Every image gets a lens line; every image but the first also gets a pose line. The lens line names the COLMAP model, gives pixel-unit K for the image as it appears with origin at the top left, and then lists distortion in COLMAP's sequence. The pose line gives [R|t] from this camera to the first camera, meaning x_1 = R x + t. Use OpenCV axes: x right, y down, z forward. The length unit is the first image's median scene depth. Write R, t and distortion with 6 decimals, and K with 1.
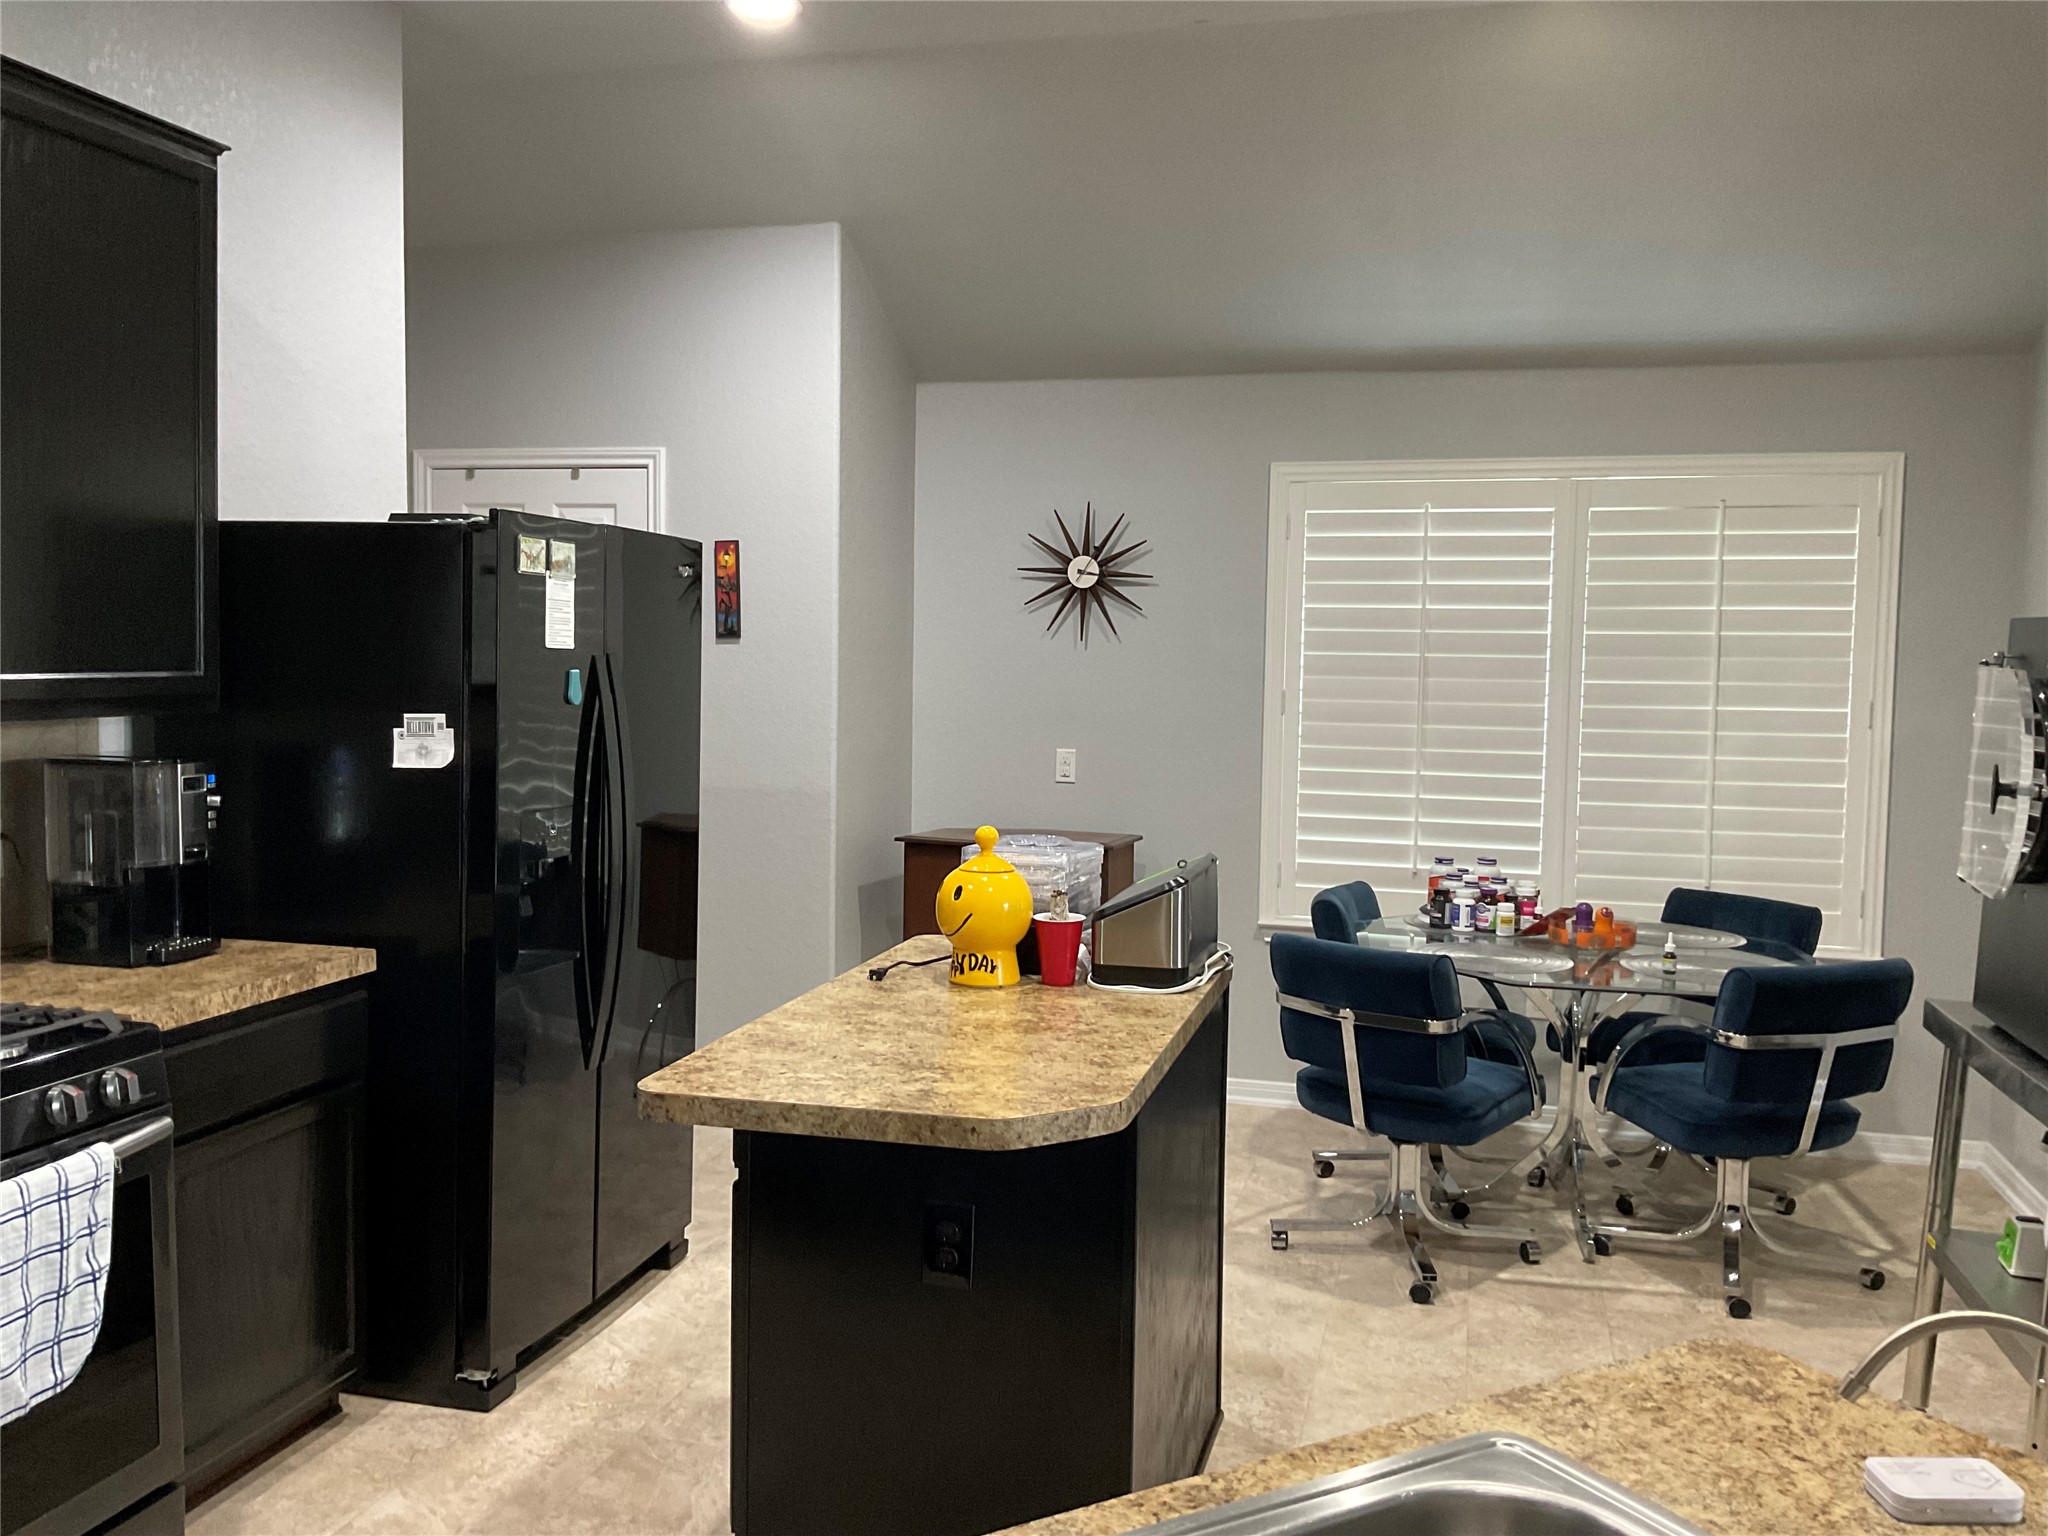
lens RADIAL K [[1709.2, 0, 1026.1], [0, 1709.2, 766.0], [0, 0, 1]] dist [0.050906, -0.093627]
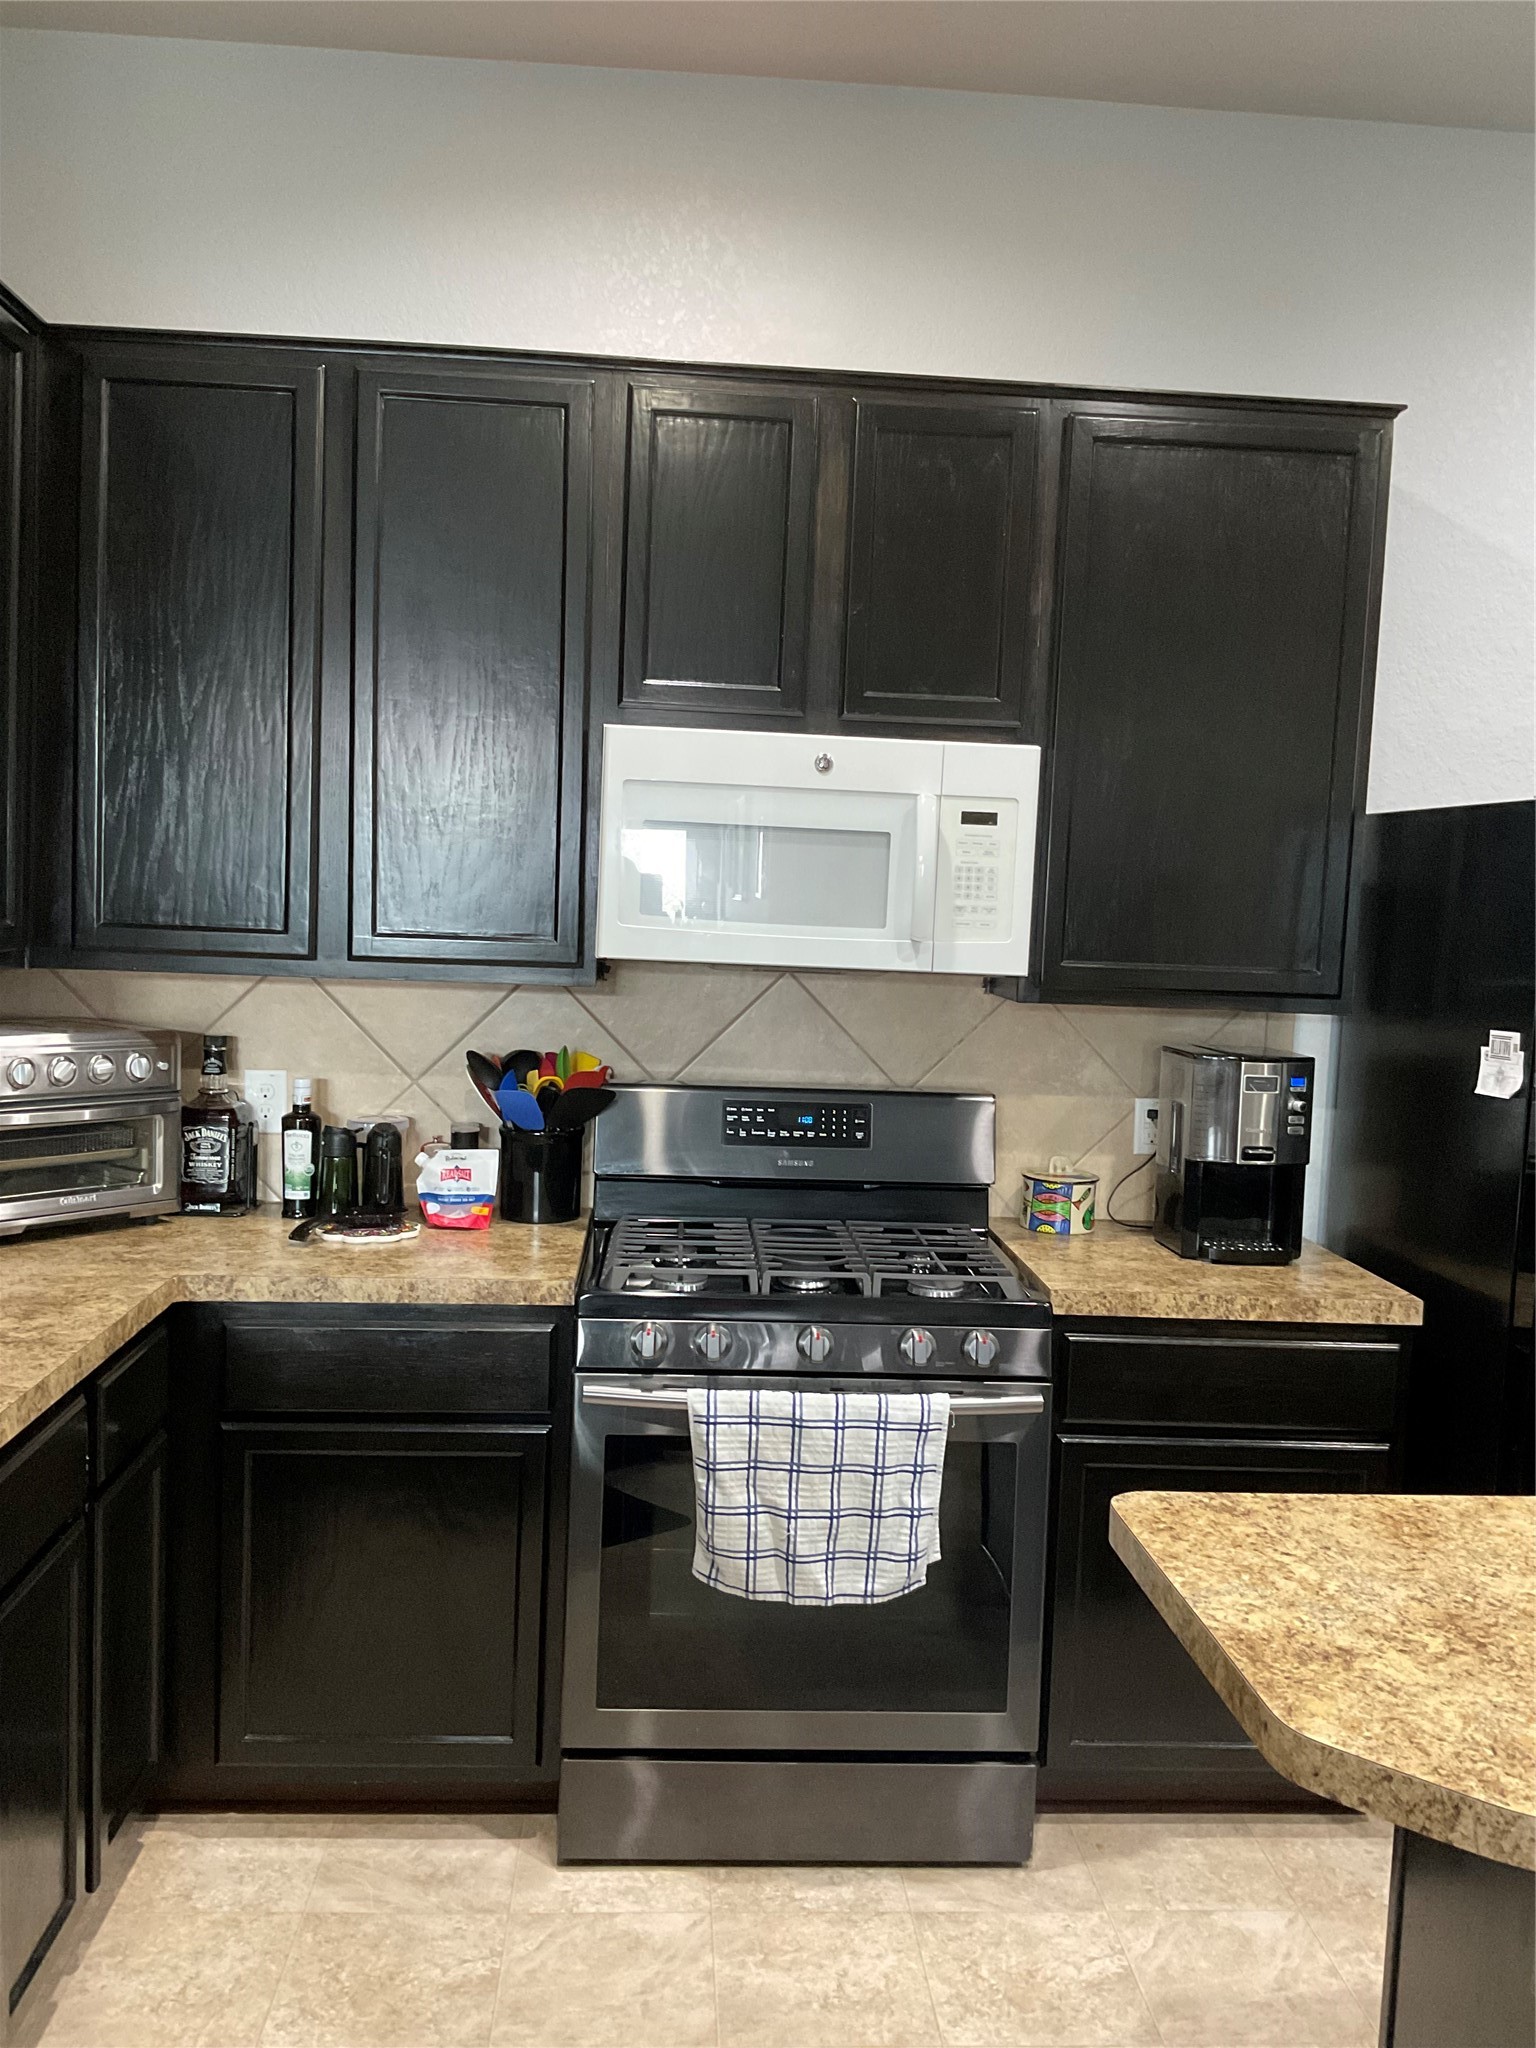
lens RADIAL K [[1709.2, 0, 775.5], [0, 1709.2, 1020.8], [0, 0, 1]] dist [0.050906, -0.093627]
pose [[0.321422, 0.065824, -0.944645, 0.431683], [-0.102590, 0.994130, 0.034365, -0.038459], [0.941362, 0.085865, 0.326288, 0.548584]]
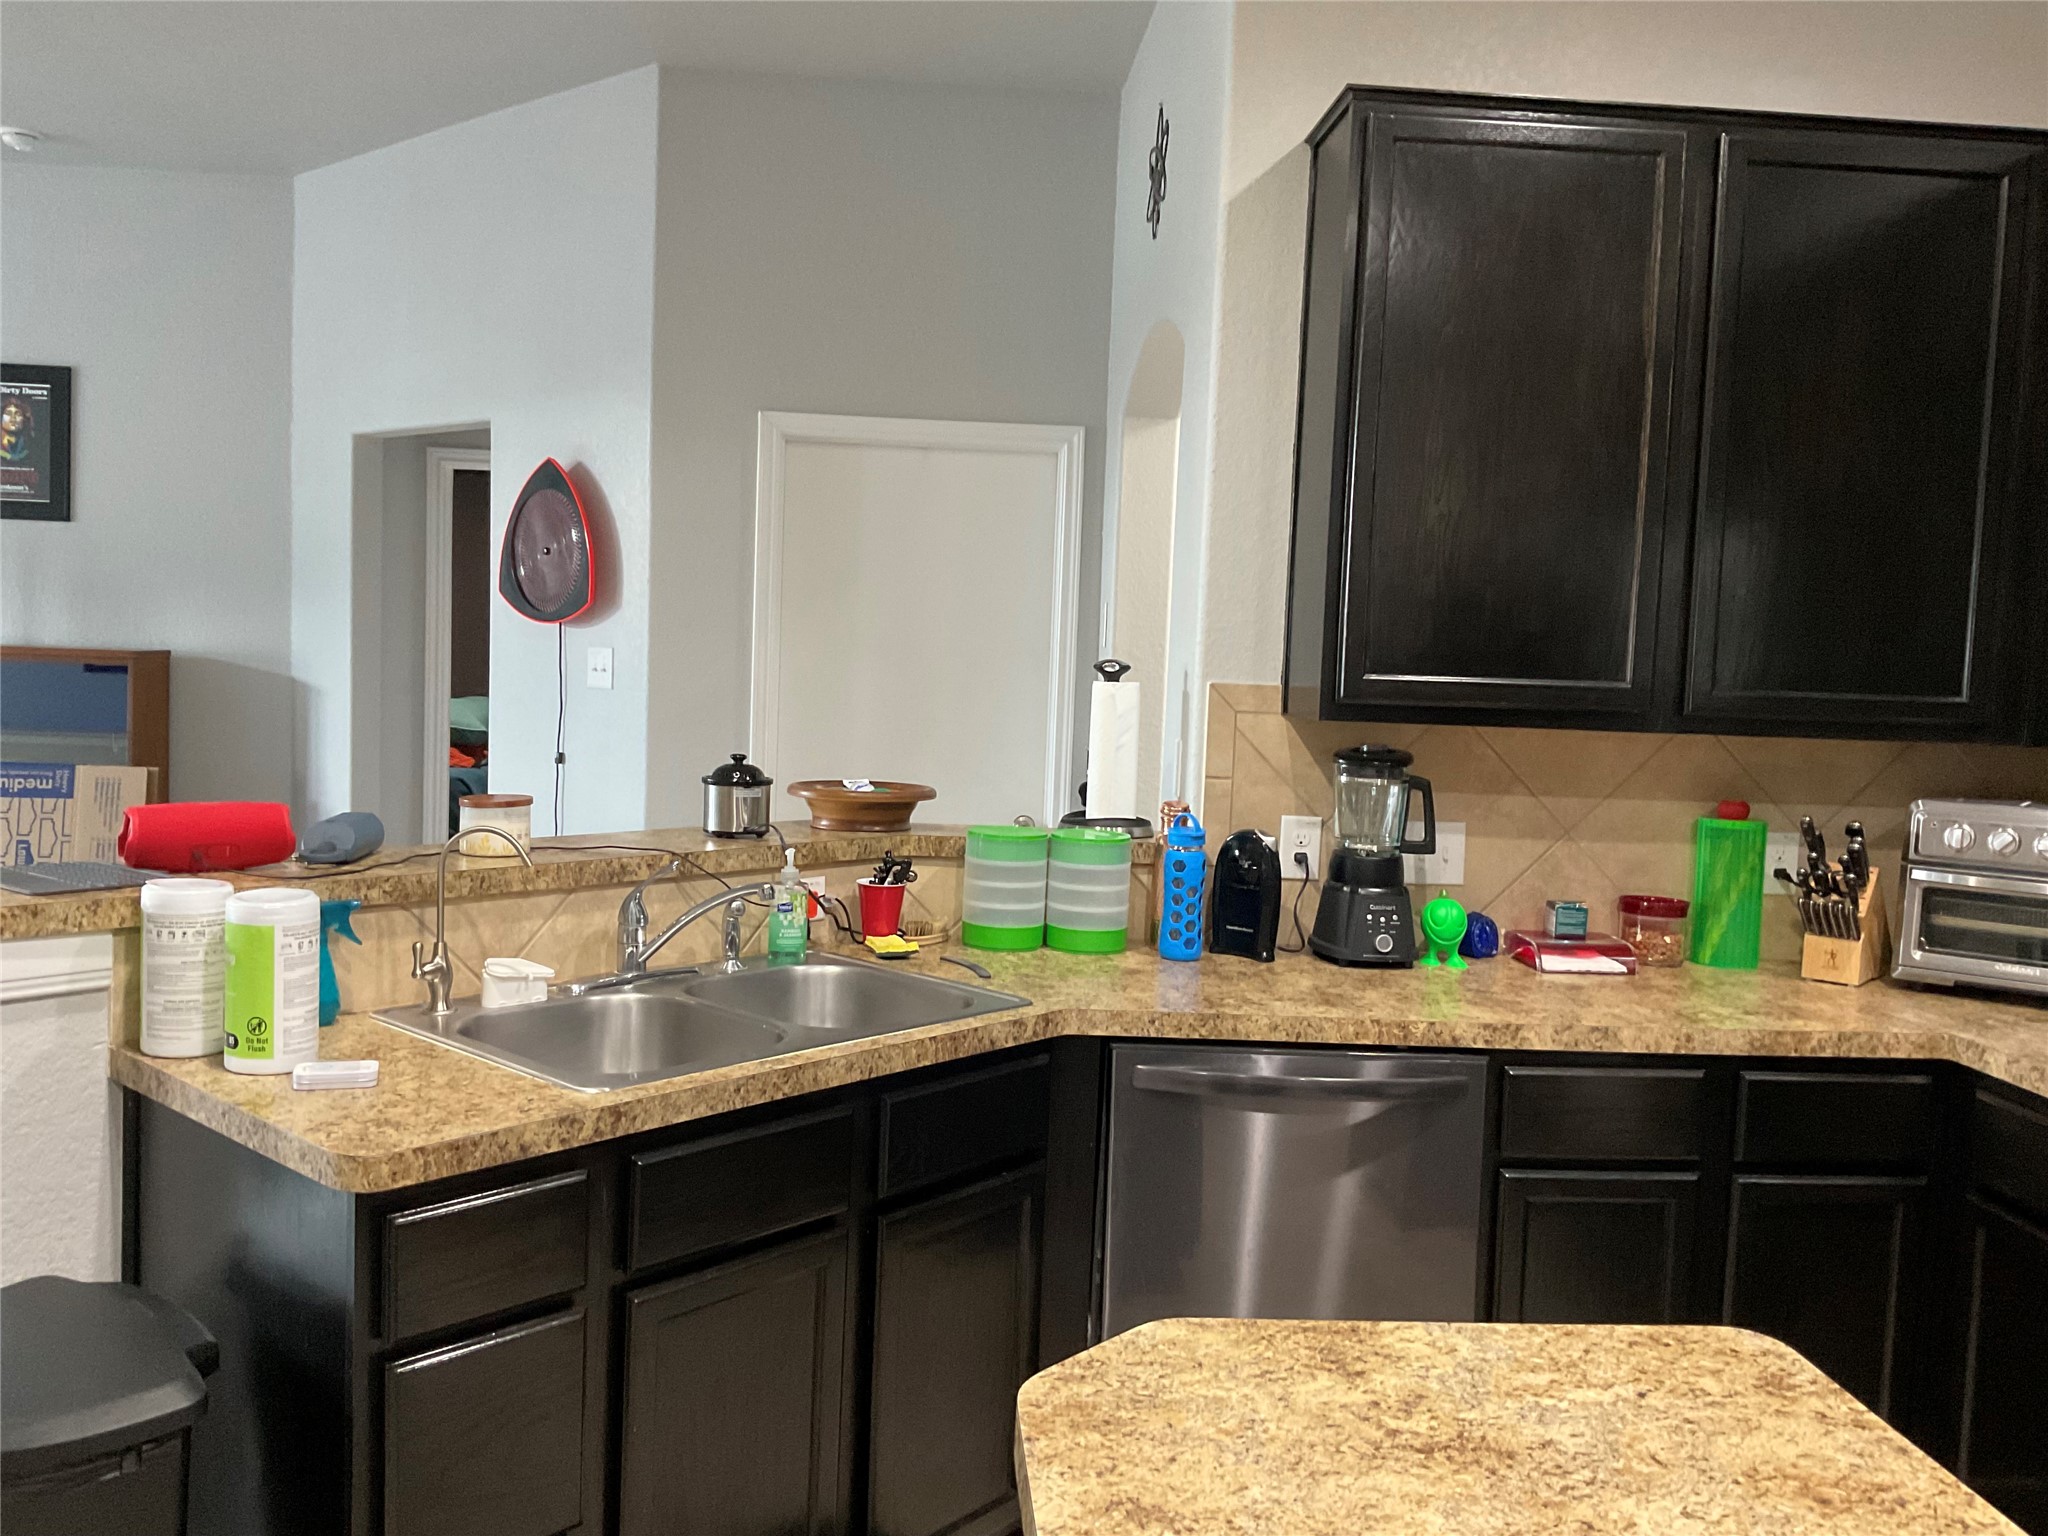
lens RADIAL K [[1709.2, 0, 1030.3], [0, 1709.2, 773.3], [0, 0, 1]] dist [0.050906, -0.093627]
pose [[-0.946845, -0.029488, -0.320334, 0.225091], [-0.076907, 0.987664, 0.136403, -0.077976], [0.312360, 0.153788, -0.937433, 1.407091]]
